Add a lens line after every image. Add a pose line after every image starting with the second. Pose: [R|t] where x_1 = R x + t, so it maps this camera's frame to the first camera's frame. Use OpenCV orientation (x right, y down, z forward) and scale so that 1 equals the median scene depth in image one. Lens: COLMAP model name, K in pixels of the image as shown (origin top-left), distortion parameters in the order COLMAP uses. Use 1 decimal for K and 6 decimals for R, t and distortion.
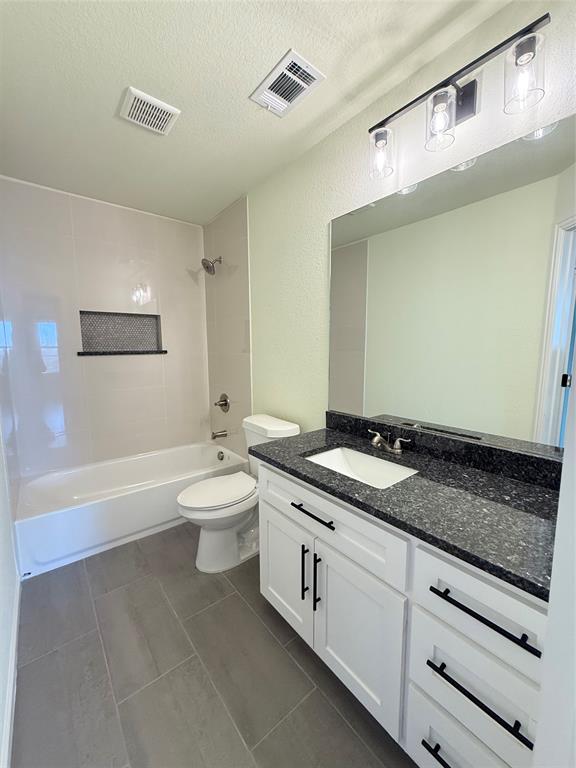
lens RADIAL K [[305.3, 0, 286.9], [0, 305.3, 382.7], [0, 0, 1]] dist [-0.002480, 0.000077]
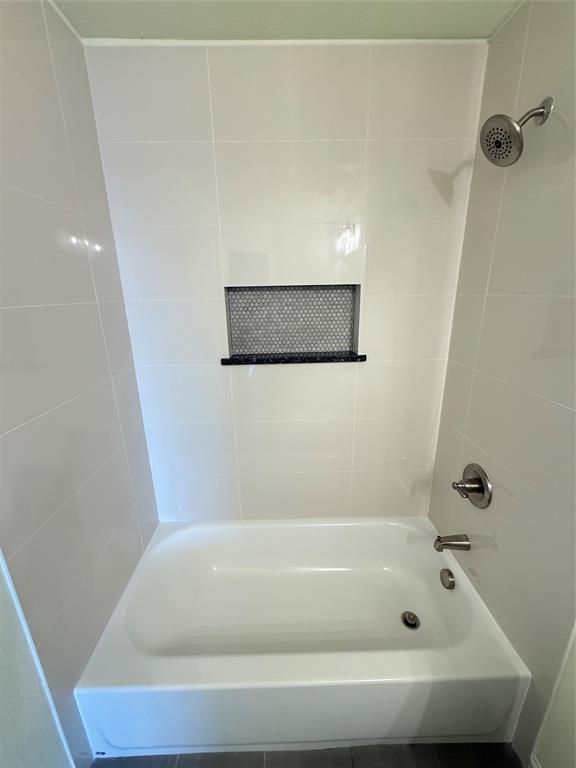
lens RADIAL K [[305.3, 0, 289.0], [0, 305.3, 379.9], [0, 0, 1]] dist [-0.002480, 0.000077]
pose [[0.795855, 0.160115, -0.583933, -0.190834], [-0.056199, 0.979773, 0.192059, -0.156642], [0.602873, -0.120035, 0.788756, 0.514544]]
